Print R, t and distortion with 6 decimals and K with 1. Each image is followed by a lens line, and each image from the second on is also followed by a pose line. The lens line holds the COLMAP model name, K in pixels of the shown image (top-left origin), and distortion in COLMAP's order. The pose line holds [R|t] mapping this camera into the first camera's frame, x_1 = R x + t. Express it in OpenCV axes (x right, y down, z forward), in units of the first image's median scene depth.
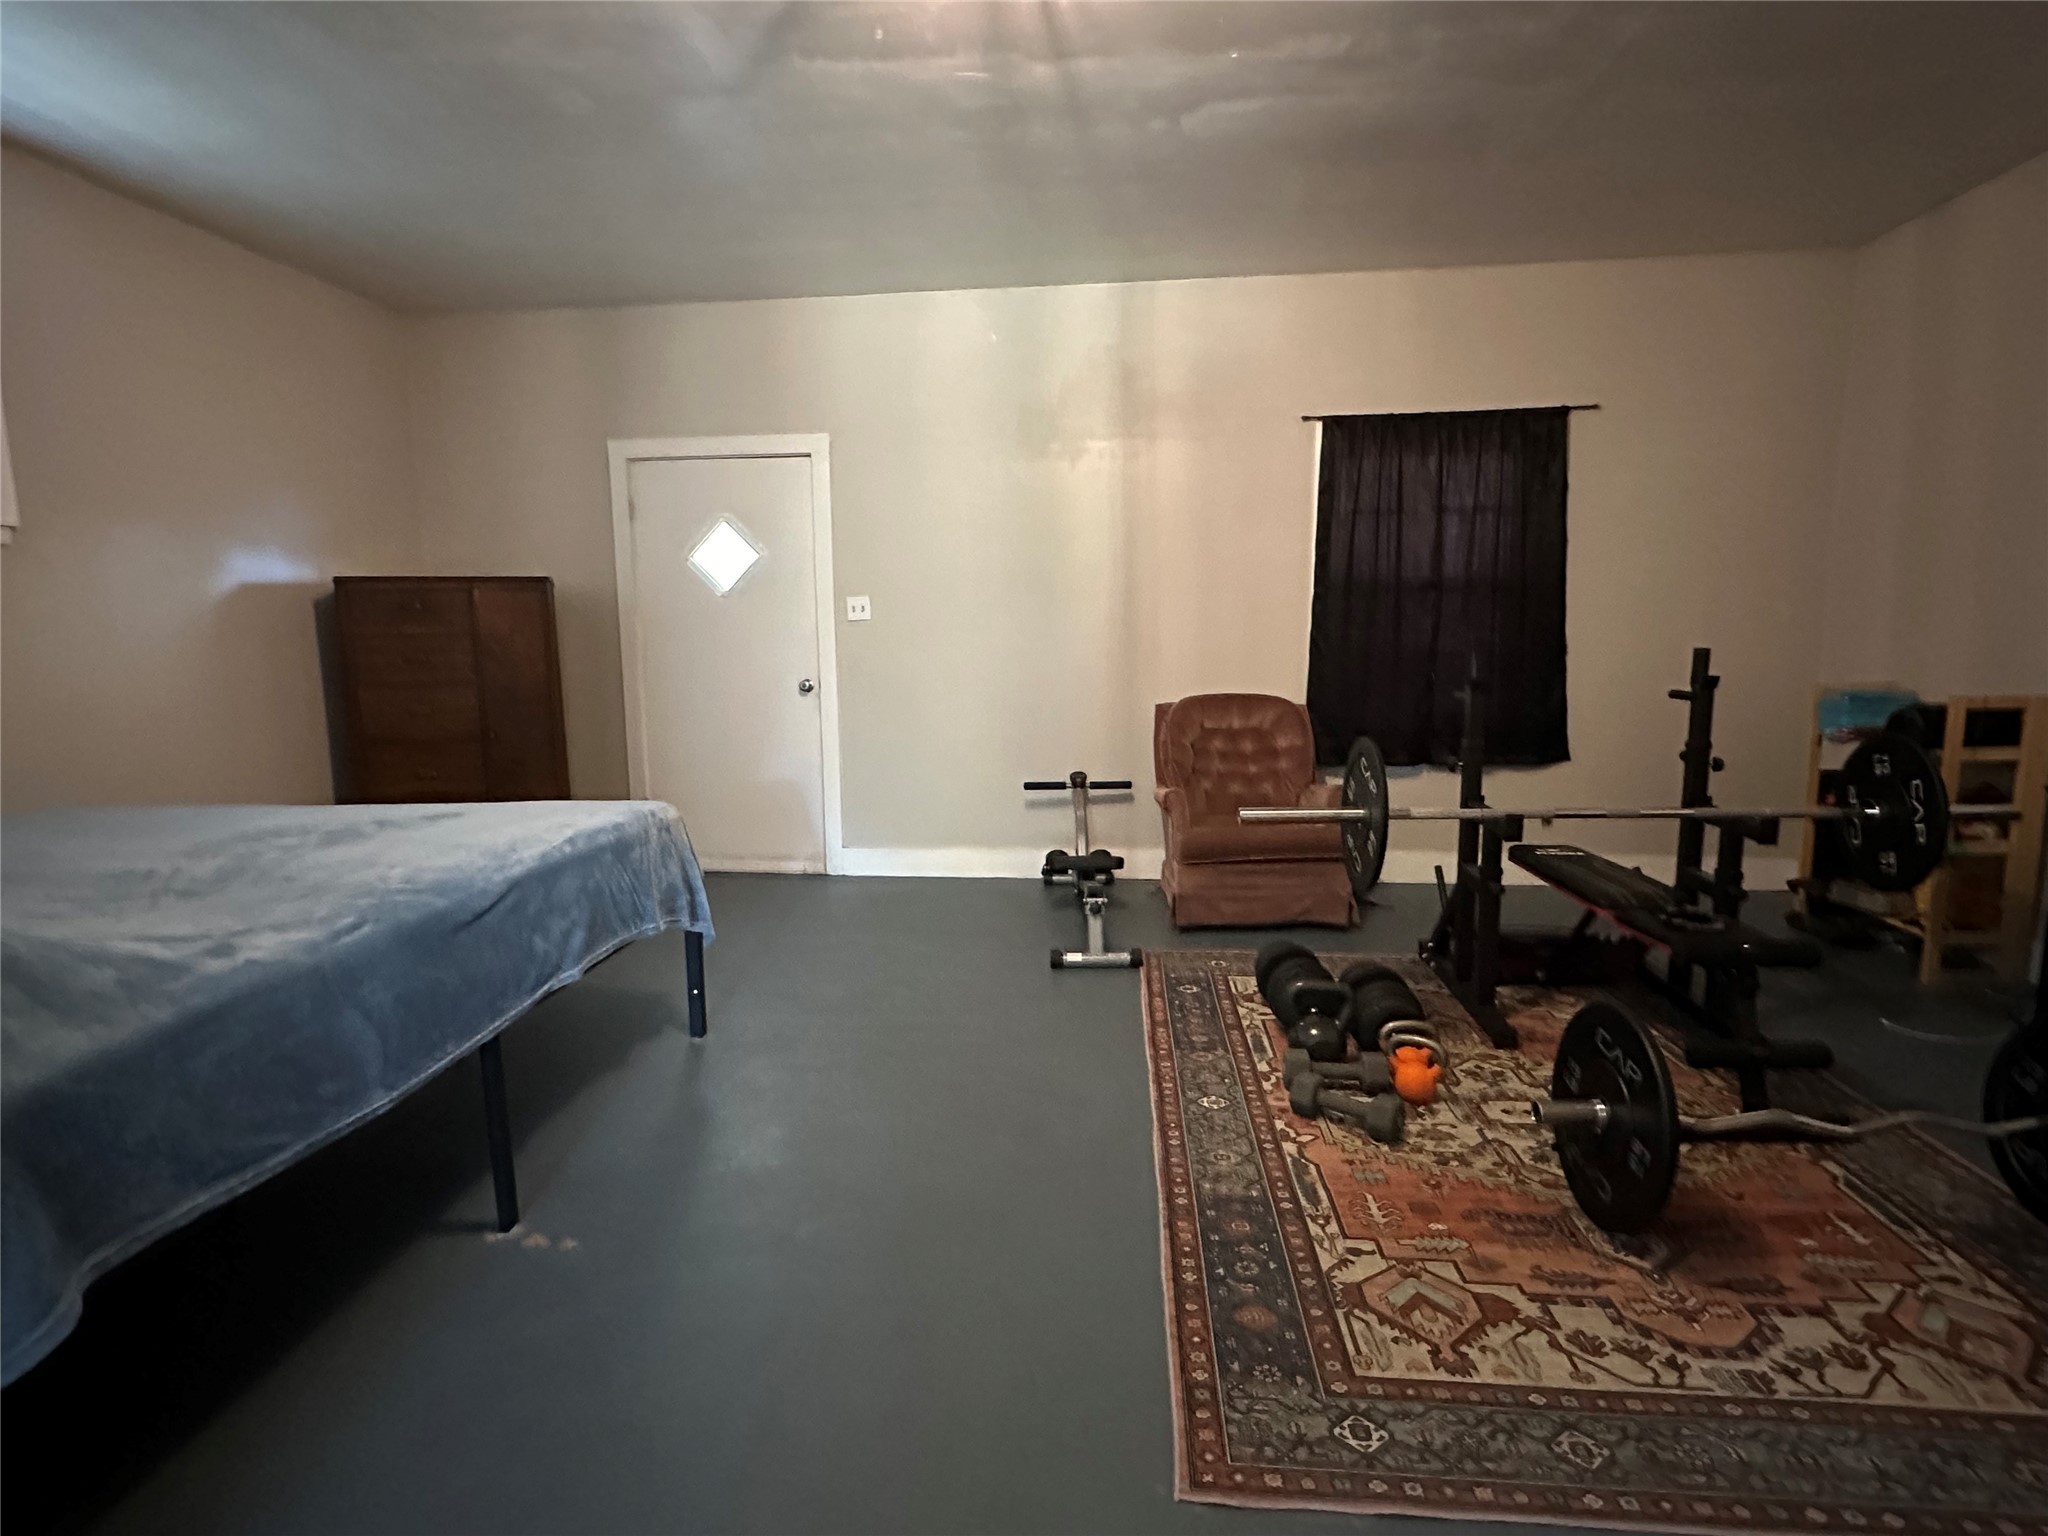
lens RADIAL K [[1021.7, 0, 1021.2], [0, 1021.7, 769.7], [0, 0, 1]] dist [-0.004709, 0.002149]
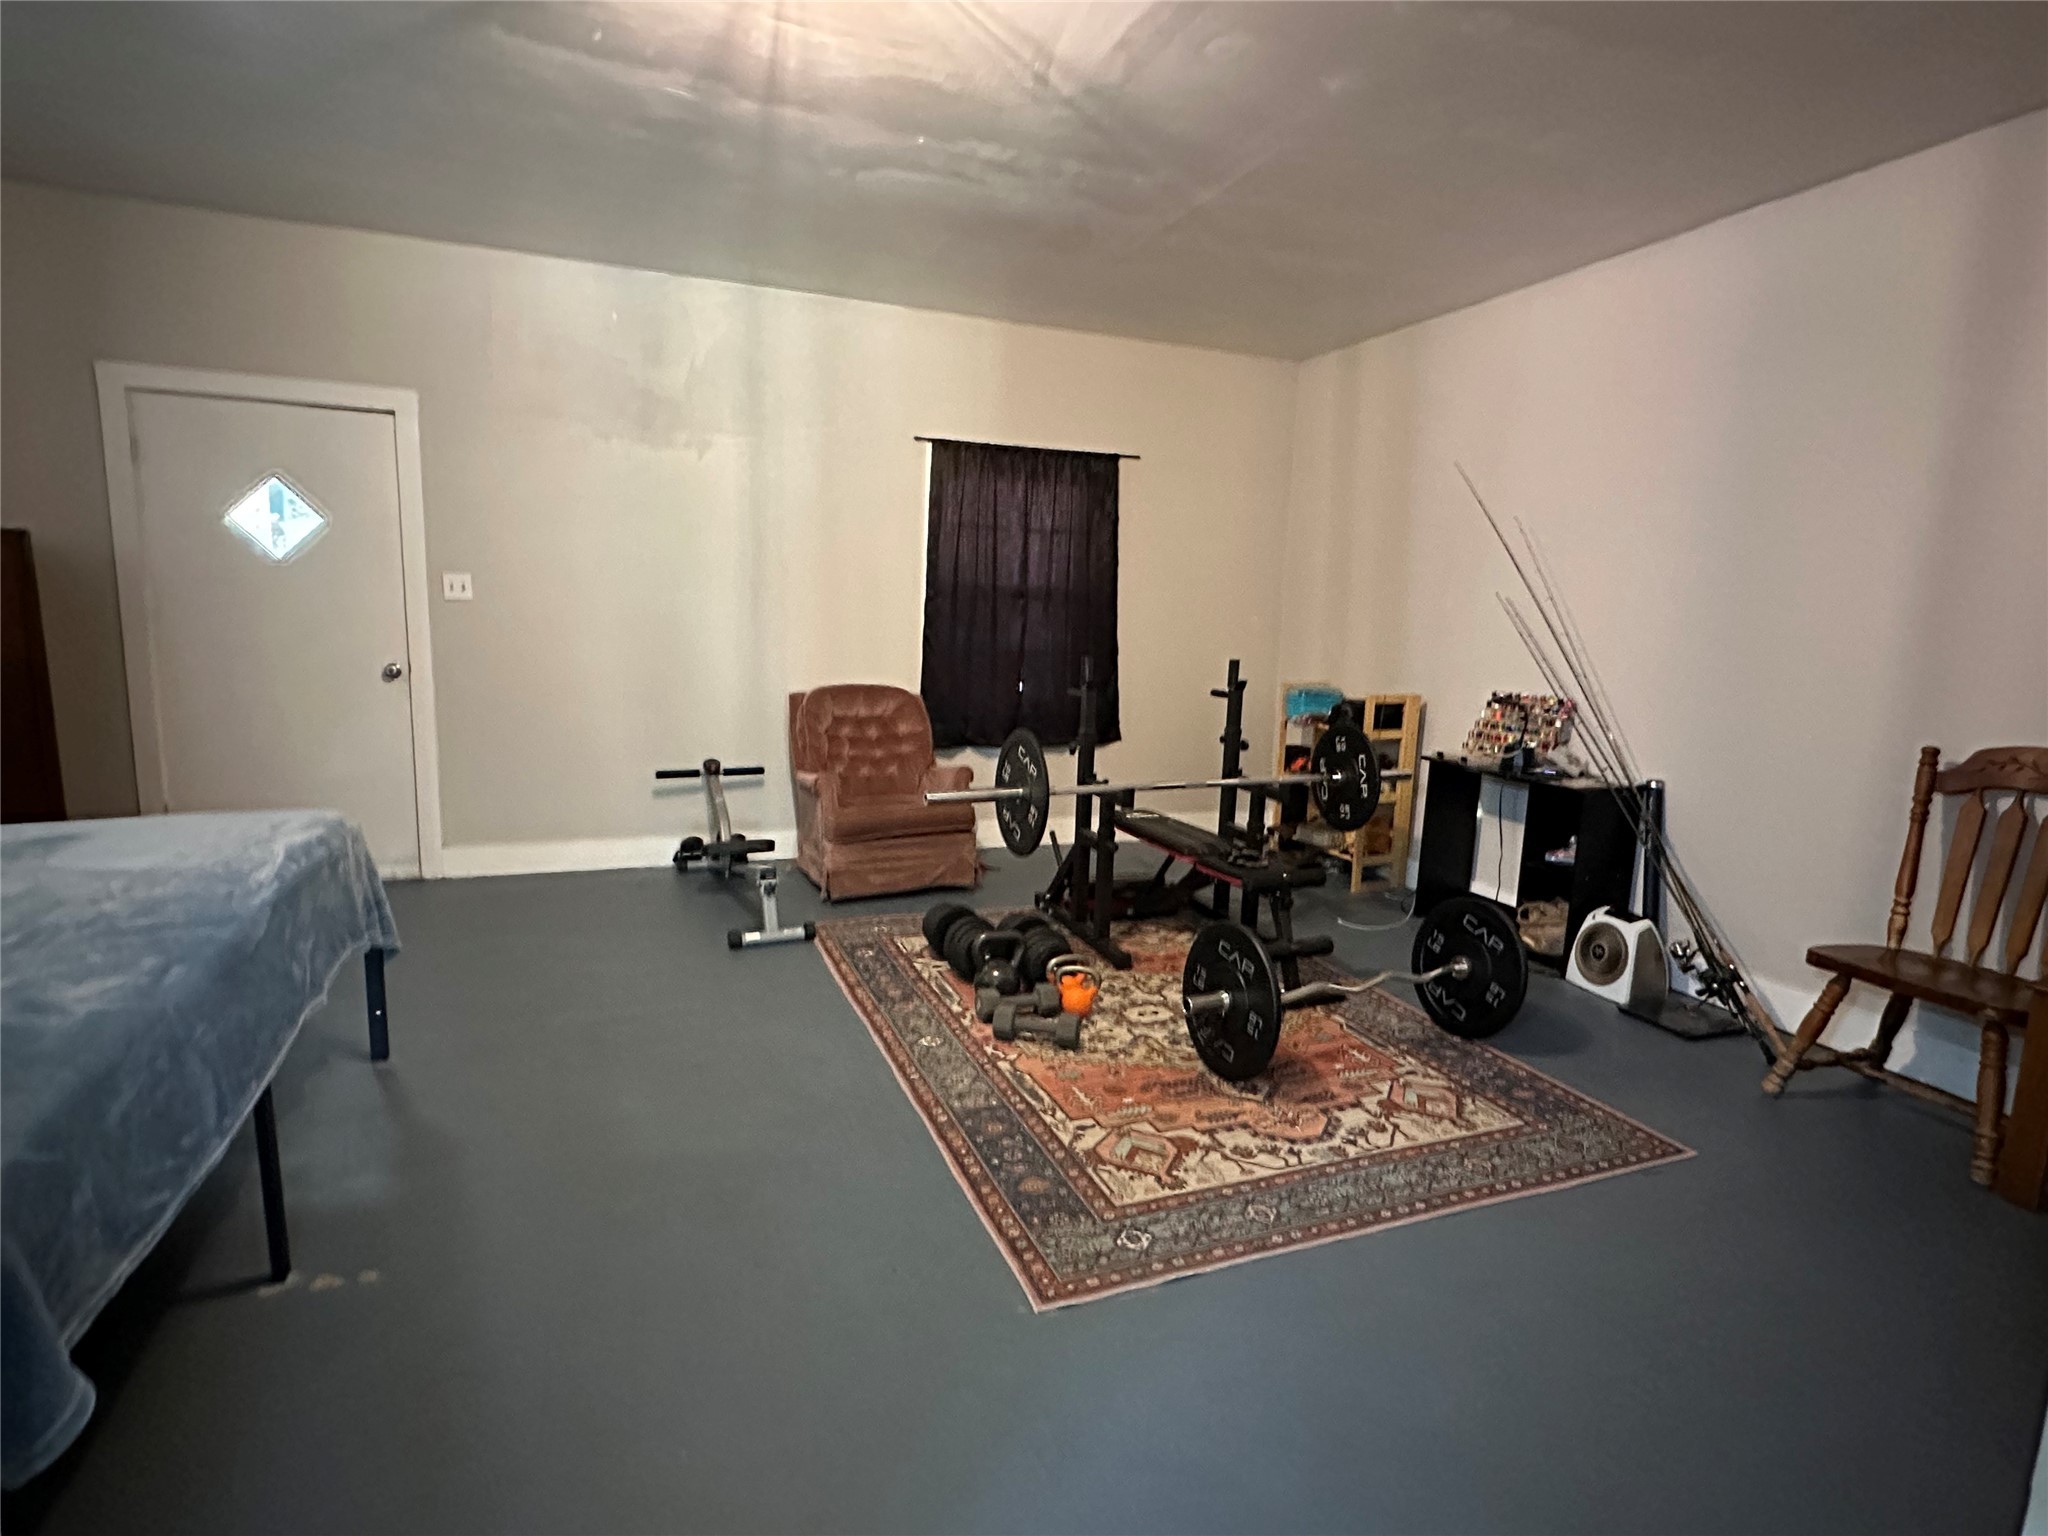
lens RADIAL K [[1021.7, 0, 1021.2], [0, 1021.7, 769.7], [0, 0, 1]] dist [-0.004709, 0.002149]
pose [[0.890653, -0.029881, 0.453701, -0.244746], [0.018404, 0.999390, 0.029693, -0.022159], [-0.454312, -0.018096, 0.890659, -0.096802]]
